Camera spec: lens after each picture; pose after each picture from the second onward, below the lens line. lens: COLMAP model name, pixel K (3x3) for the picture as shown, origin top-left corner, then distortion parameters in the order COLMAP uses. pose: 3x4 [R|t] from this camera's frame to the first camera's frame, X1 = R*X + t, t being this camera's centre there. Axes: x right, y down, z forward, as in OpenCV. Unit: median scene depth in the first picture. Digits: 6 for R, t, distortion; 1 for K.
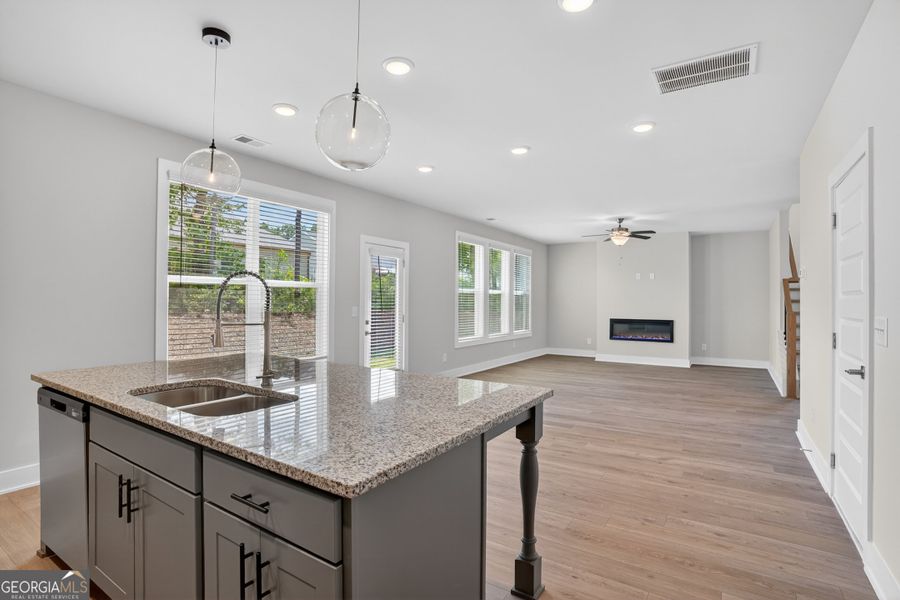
lens RADIAL K [[444.0, 0, 444.4], [0, 444.0, 301.5], [0, 0, 1]] dist [-0.071098, 0.028807]
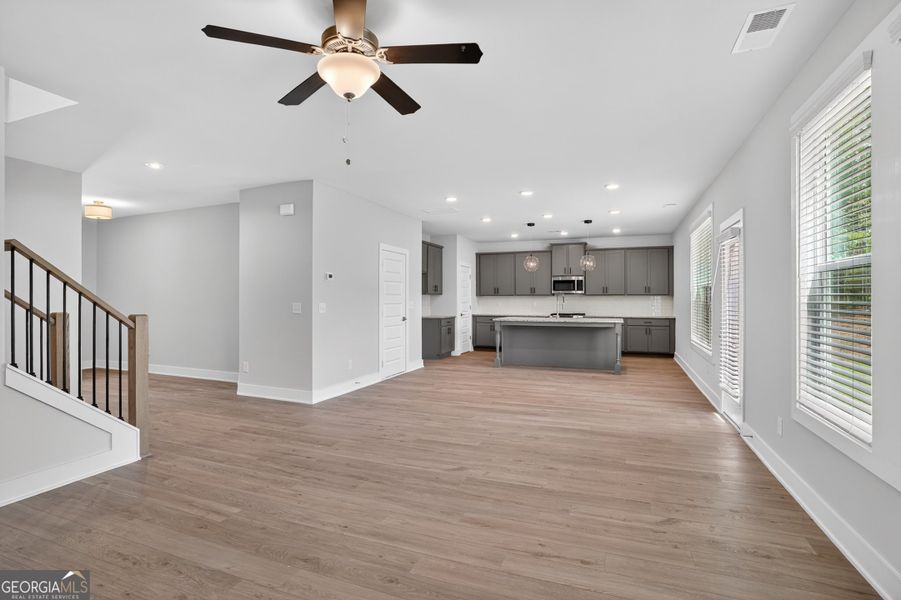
lens RADIAL K [[436.2, 0, 450.5], [0, 436.2, 300.0], [0, 0, 1]] dist [-0.065024, 0.000745]
pose [[-0.976693, -0.008445, -0.214474, 0.367543], [-0.008428, 0.999964, -0.000995, 0.004120], [0.214474, 0.000836, -0.976729, 1.192643]]
